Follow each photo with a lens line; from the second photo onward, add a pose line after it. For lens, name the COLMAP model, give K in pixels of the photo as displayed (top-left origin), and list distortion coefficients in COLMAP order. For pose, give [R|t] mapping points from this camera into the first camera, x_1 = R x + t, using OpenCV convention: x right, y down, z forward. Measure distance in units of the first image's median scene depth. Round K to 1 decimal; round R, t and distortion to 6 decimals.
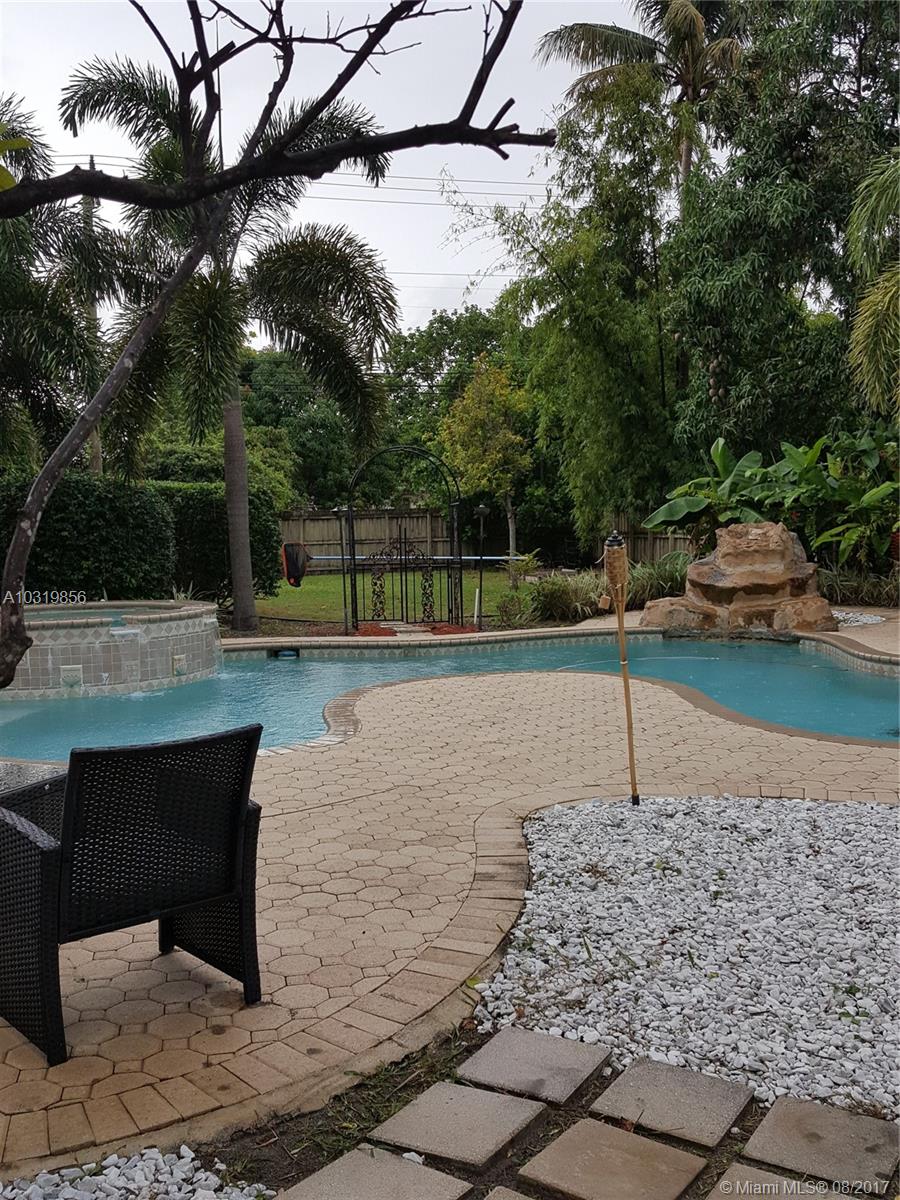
lens RADIAL K [[1223.4, 0, 449.8], [0, 1223.4, 586.4], [0, 0, 1]] dist [0.144556, 0.000000]
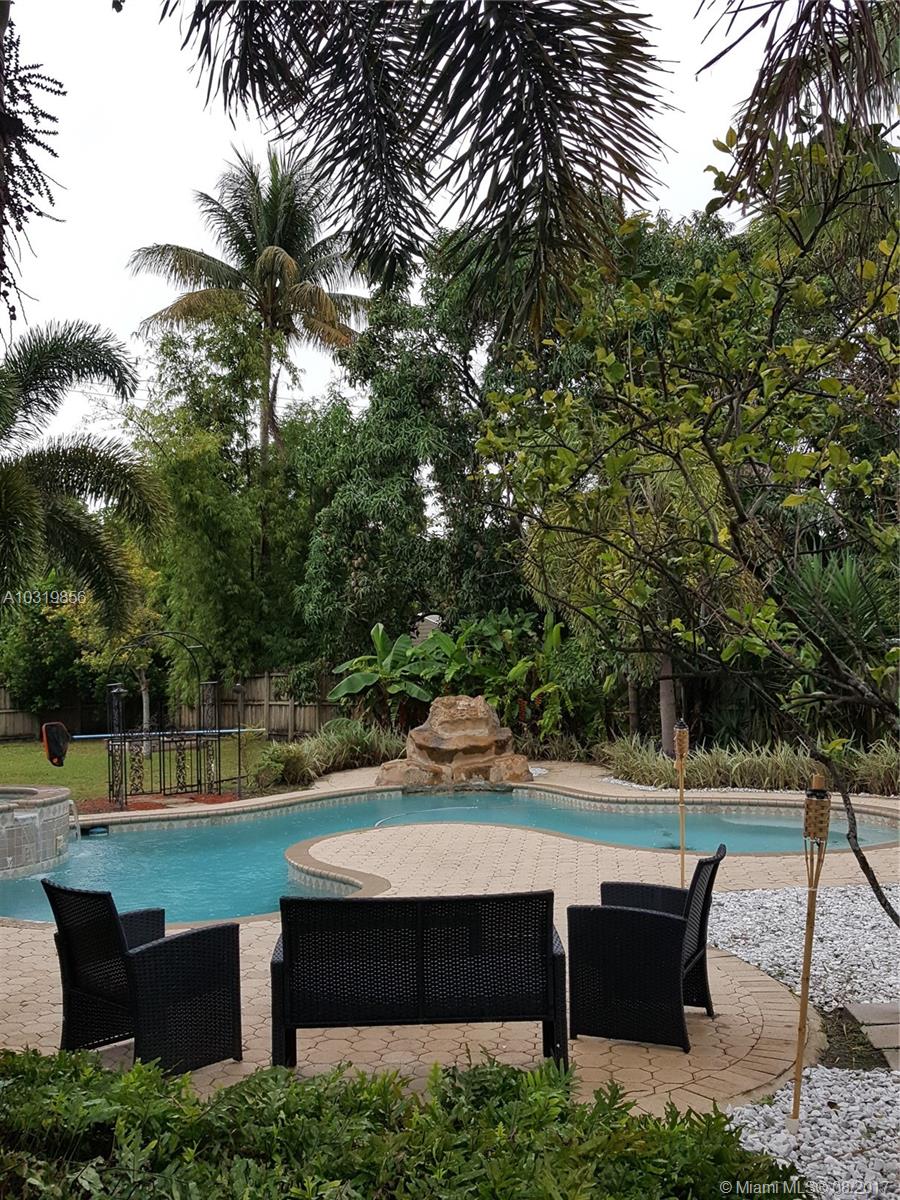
lens RADIAL K [[1223.4, 0, 448.9], [0, 1223.4, 610.4], [0, 0, 1]] dist [0.144556, 0.000000]
pose [[0.896088, 0.012455, 0.443702, -0.319655], [0.036313, 0.994199, -0.101245, -0.013272], [-0.442389, 0.106837, 0.890437, -0.103839]]
